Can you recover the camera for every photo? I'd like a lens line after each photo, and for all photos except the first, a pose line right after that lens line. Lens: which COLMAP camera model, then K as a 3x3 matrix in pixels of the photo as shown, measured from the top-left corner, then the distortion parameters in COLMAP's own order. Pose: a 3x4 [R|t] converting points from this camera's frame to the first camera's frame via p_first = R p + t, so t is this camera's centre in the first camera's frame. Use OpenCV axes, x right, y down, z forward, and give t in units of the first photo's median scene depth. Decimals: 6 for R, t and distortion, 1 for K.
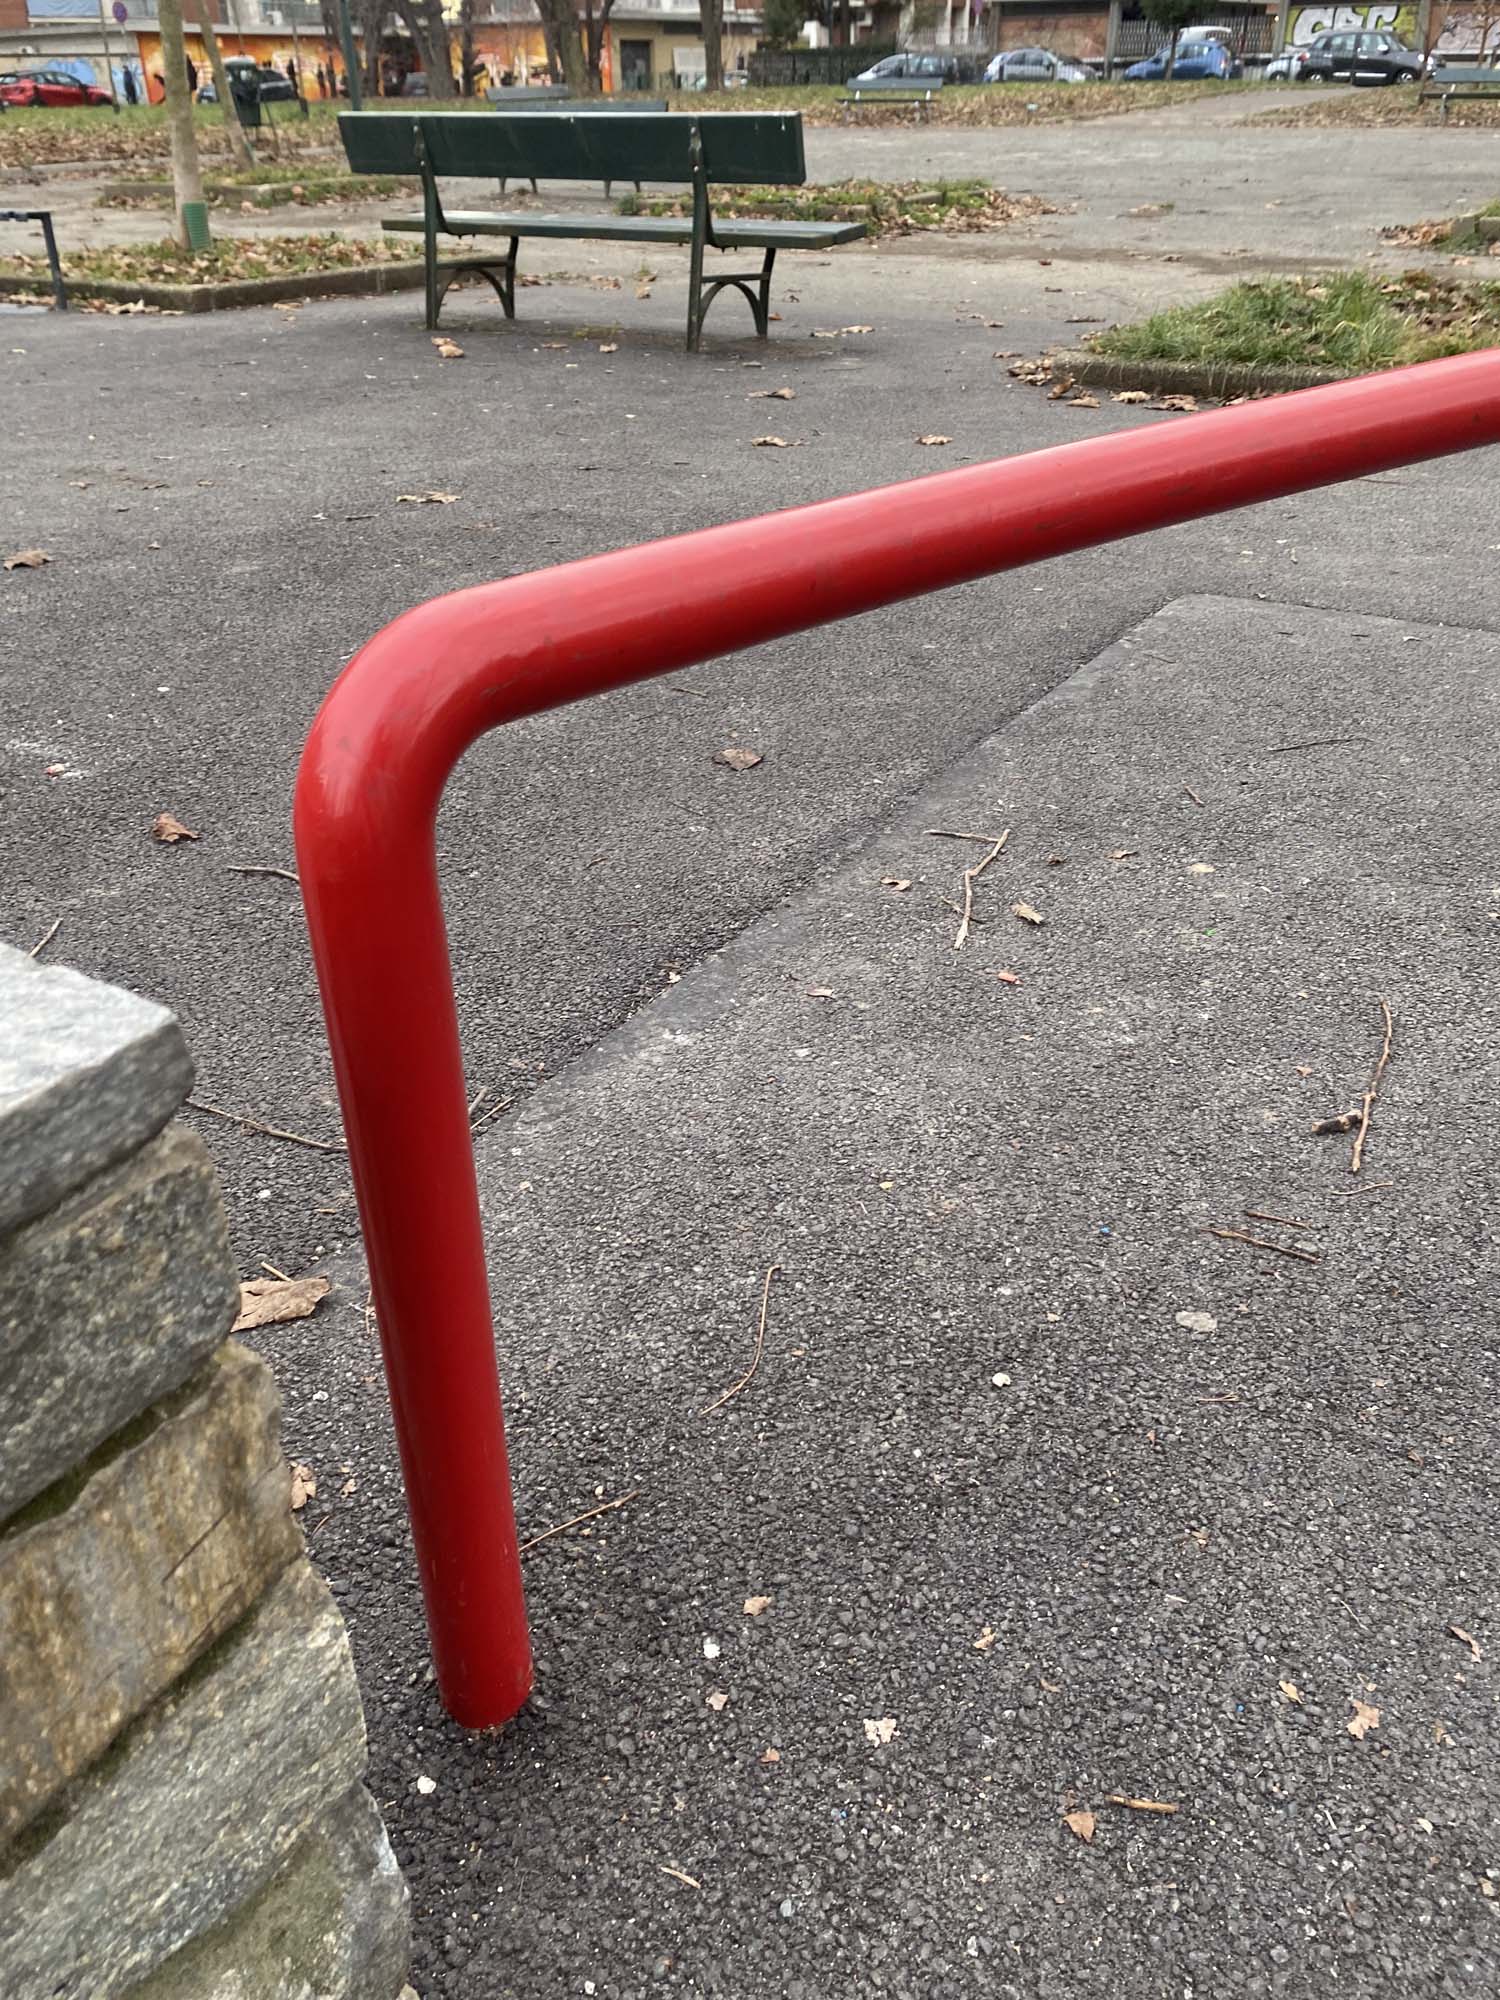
lens RADIAL K [[1572.6, 0, 750.0], [0, 1572.6, 1000.0], [0, 0, 1]] dist [0.051639, -0.047032]
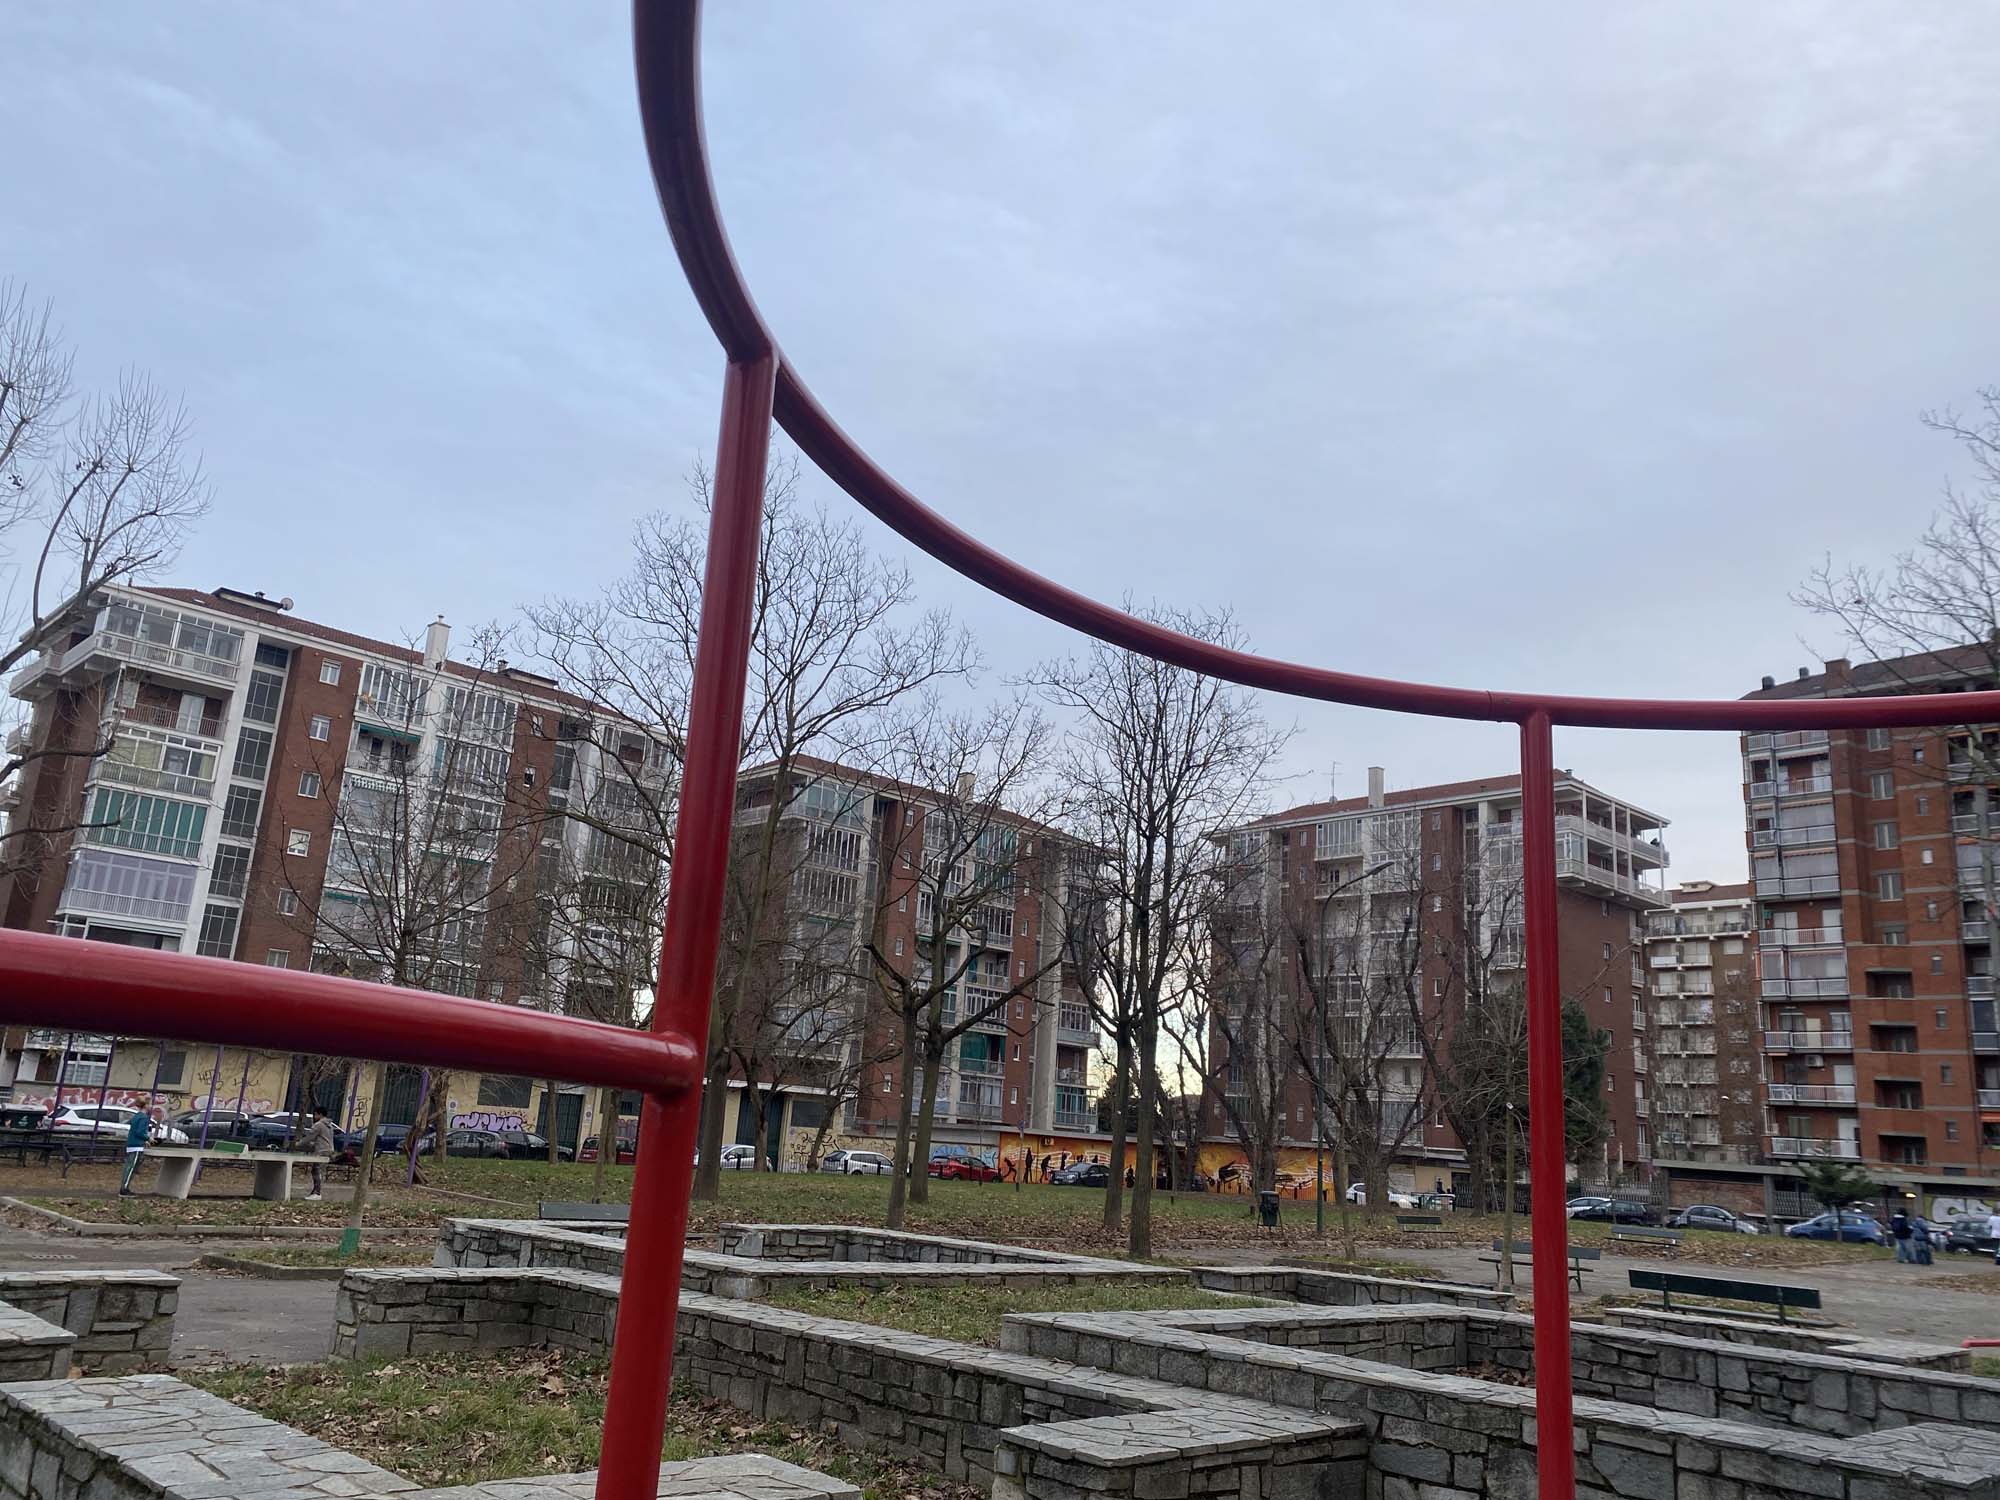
lens RADIAL K [[1572.6, 0, 1003.7], [0, 1572.6, 743.7], [0, 0, 1]] dist [0.051639, -0.047032]
pose [[0.972814, 0.019663, -0.230751, -0.100438], [-0.176965, 0.705838, -0.685913, 0.139443], [0.149386, 0.708100, 0.690129, -0.269233]]
